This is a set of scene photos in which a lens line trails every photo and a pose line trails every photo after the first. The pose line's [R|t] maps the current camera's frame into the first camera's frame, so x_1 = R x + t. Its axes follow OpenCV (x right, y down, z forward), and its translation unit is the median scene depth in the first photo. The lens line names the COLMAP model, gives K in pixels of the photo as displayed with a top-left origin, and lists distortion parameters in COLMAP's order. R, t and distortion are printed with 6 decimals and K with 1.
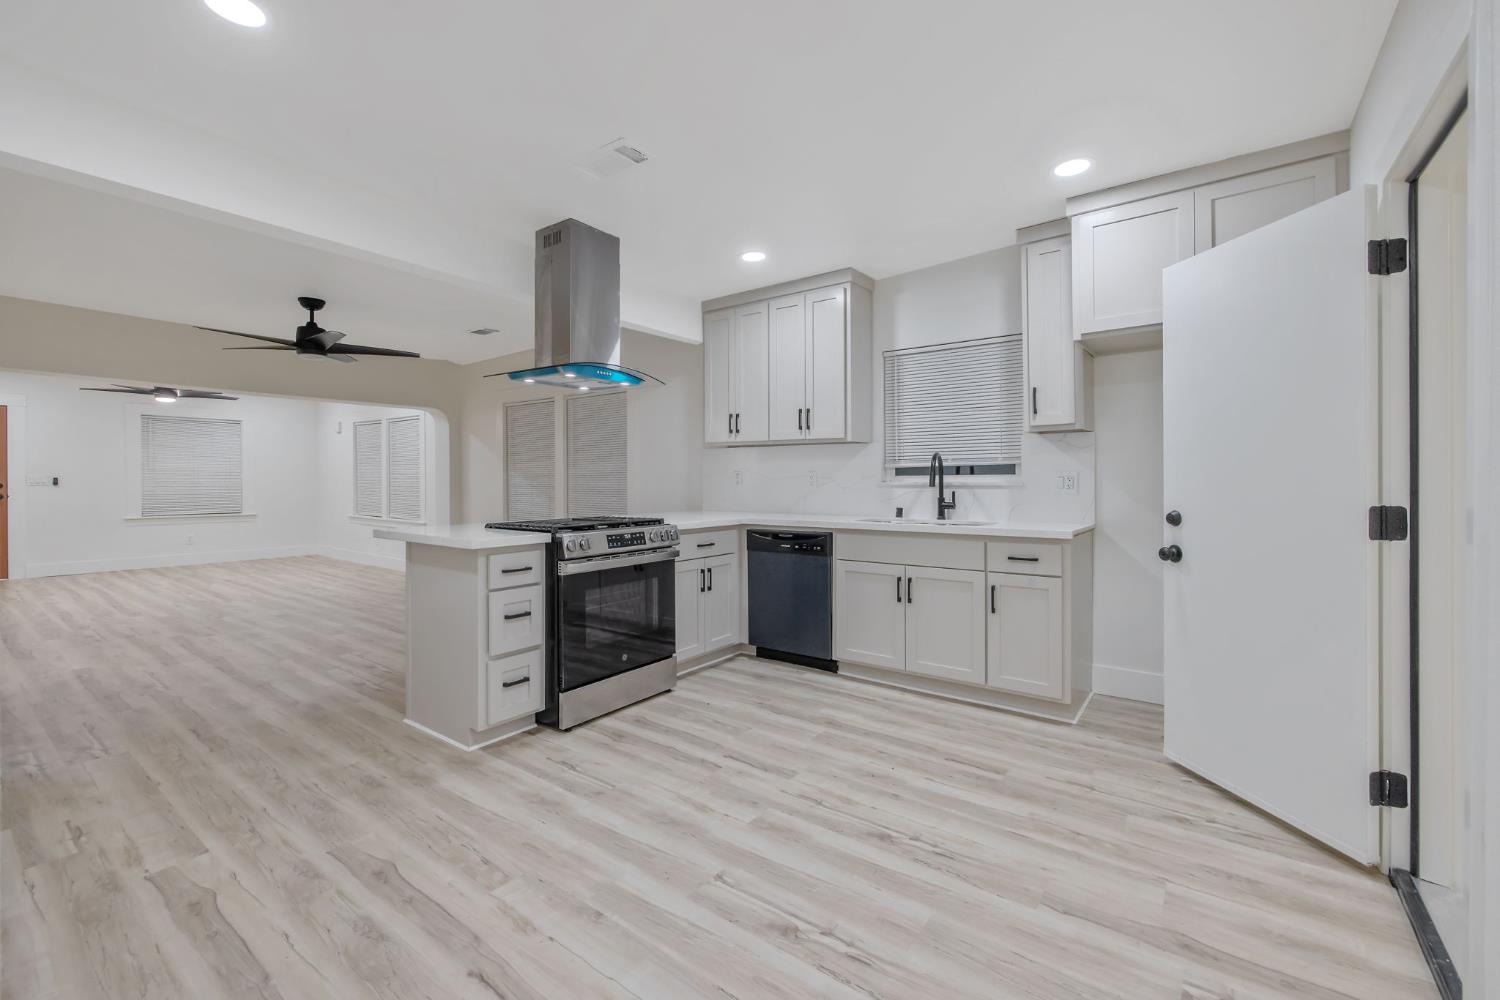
lens RADIAL K [[631.9, 0, 754.3], [0, 631.9, 481.3], [0, 0, 1]] dist [0.001945, 0.000114]
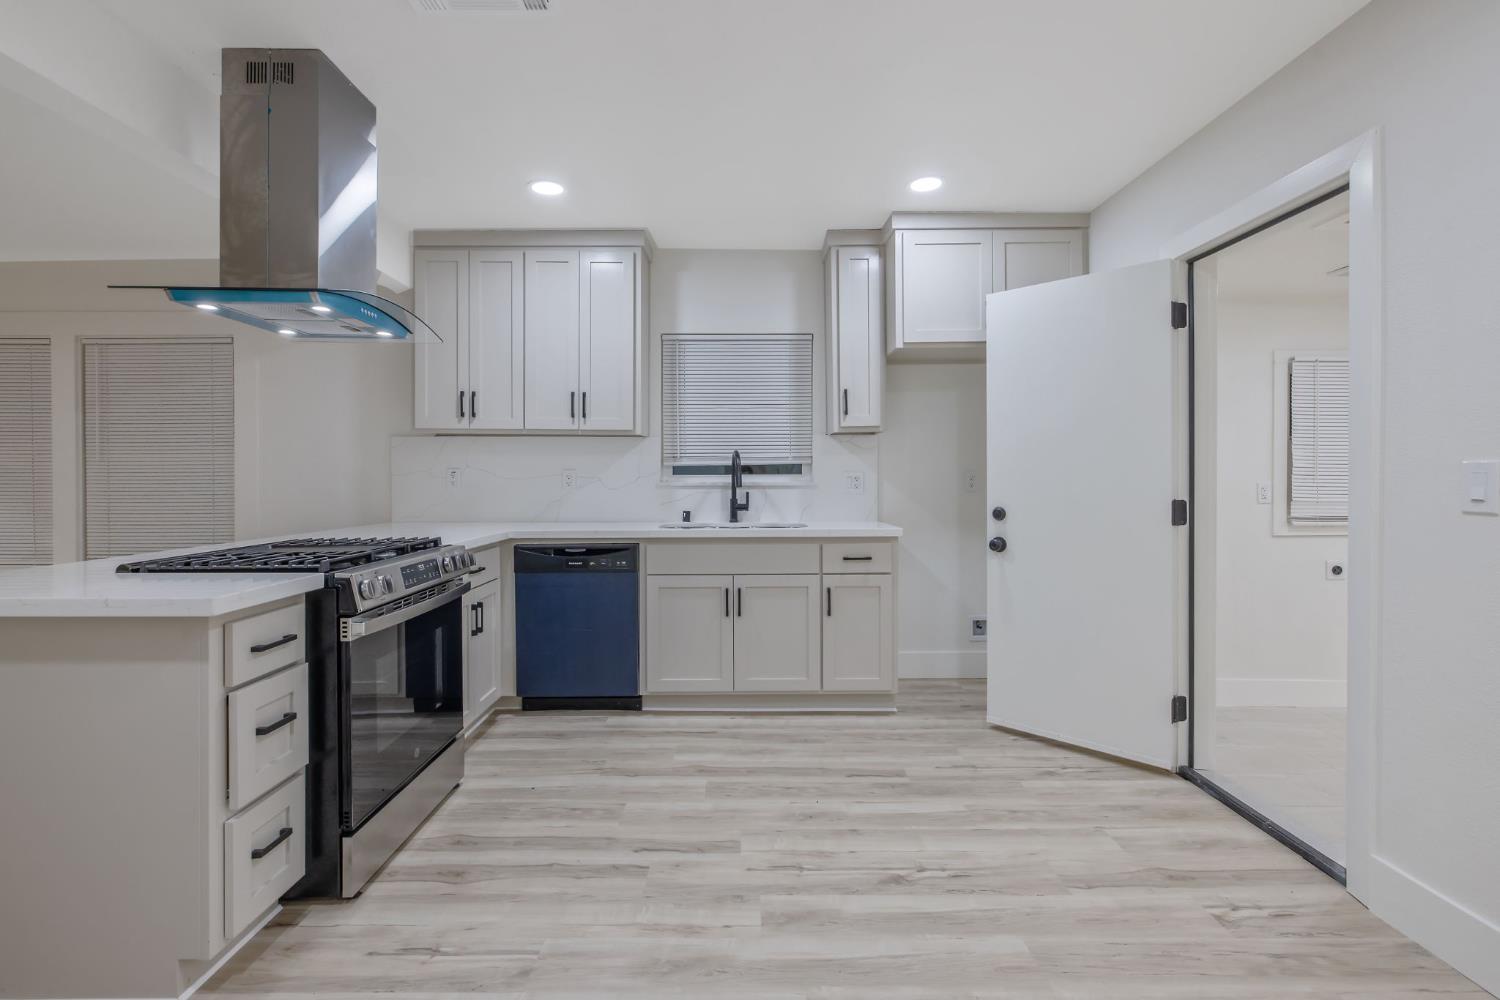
lens RADIAL K [[674.0, 0, 754.8], [0, 674.0, 480.7], [0, 0, 1]] dist [-0.003979, 0.000221]
pose [[0.799280, -0.002519, 0.600954, -0.367128], [0.001672, 0.999997, 0.001968, -0.003797], [-0.600957, -0.000569, 0.799281, 0.249676]]
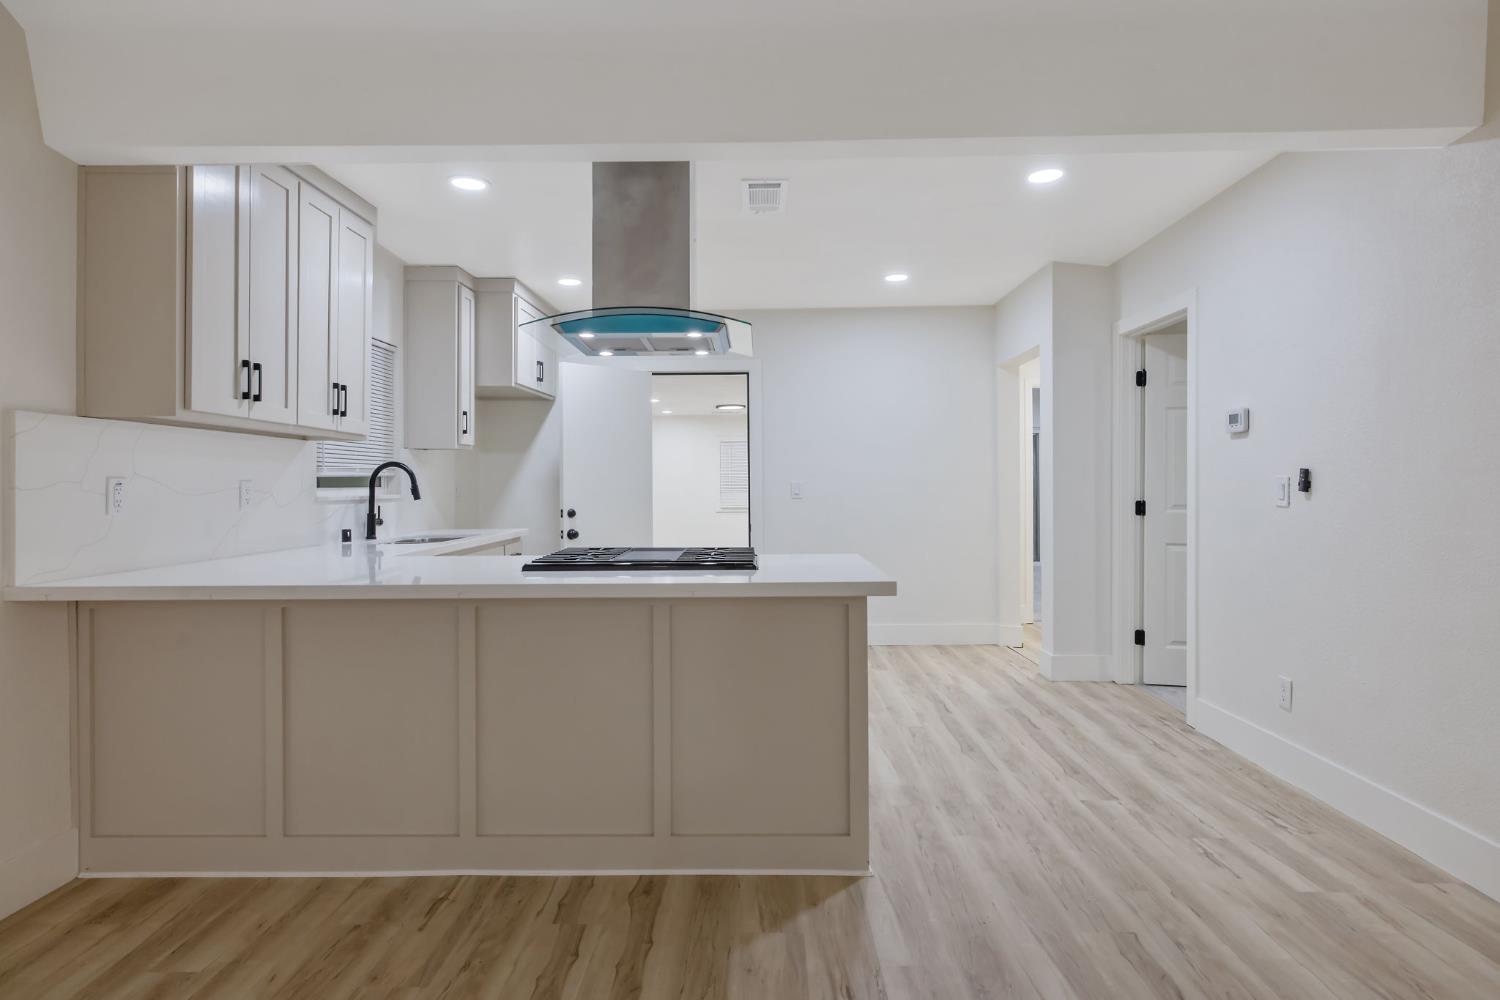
lens RADIAL K [[773.2, 0, 748.5], [0, 773.2, 483.6], [0, 0, 1]] dist [-0.010385, -0.000413]
pose [[-0.571255, 0.006472, 0.820747, -1.142808], [0.008561, 0.999961, -0.001926, -0.011468], [-0.820728, 0.005926, -0.571288, 1.573305]]
